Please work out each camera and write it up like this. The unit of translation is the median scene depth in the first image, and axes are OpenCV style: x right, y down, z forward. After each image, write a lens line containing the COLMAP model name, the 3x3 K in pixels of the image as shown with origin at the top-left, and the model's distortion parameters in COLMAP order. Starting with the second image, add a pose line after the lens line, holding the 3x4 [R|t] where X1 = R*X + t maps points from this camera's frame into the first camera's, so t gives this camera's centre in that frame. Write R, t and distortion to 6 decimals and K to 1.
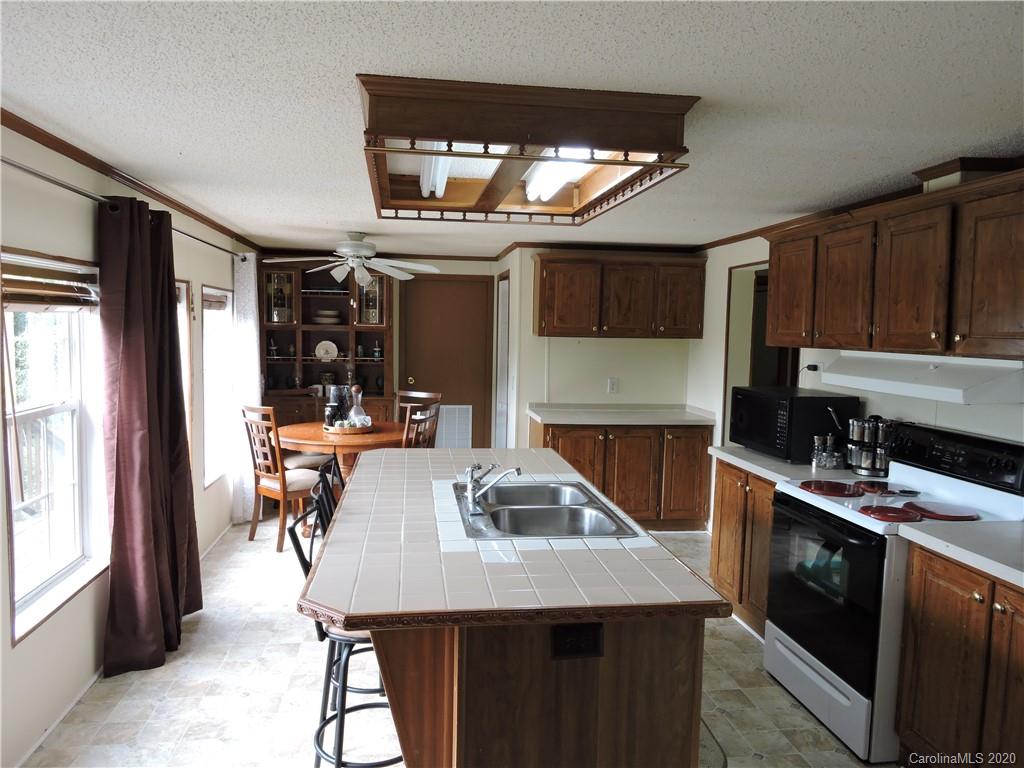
lens RADIAL K [[731.0, 0, 513.1], [0, 731.0, 384.8], [0, 0, 1]] dist [-0.003917, -0.000091]
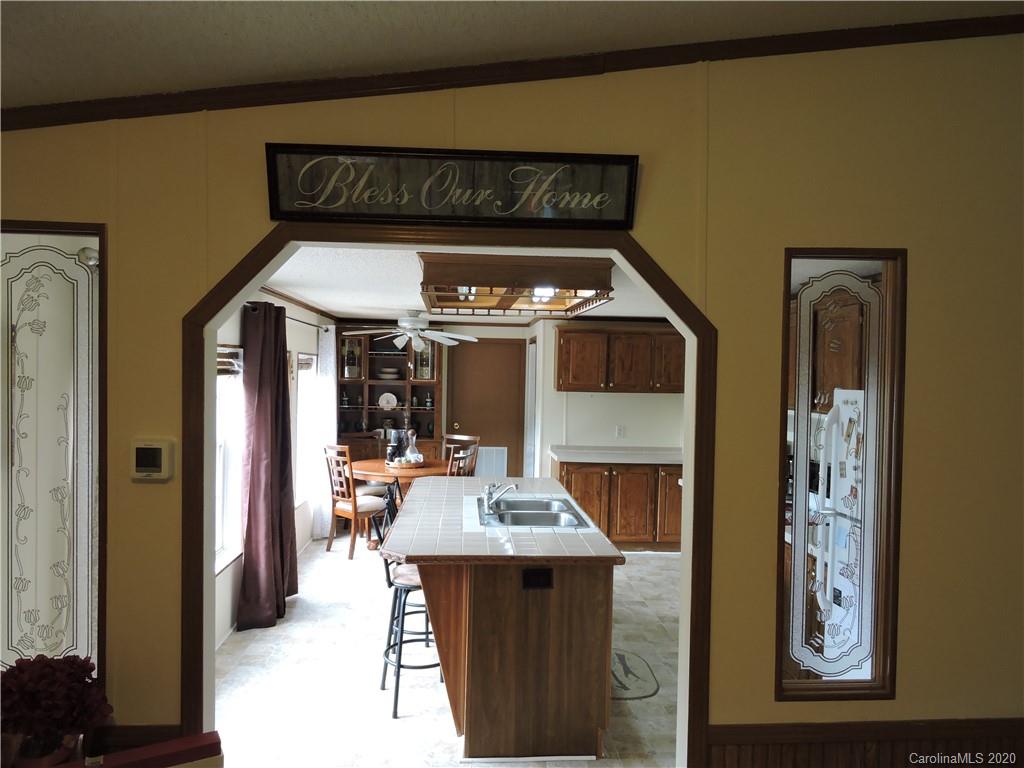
lens RADIAL K [[731.0, 0, 511.3], [0, 731.0, 381.2], [0, 0, 1]] dist [-0.003917, -0.000091]
pose [[0.997252, 0.002333, -0.074049, 0.083504], [-0.007263, 0.997768, -0.066380, -0.000381], [0.073729, 0.066735, 0.995043, -0.415018]]
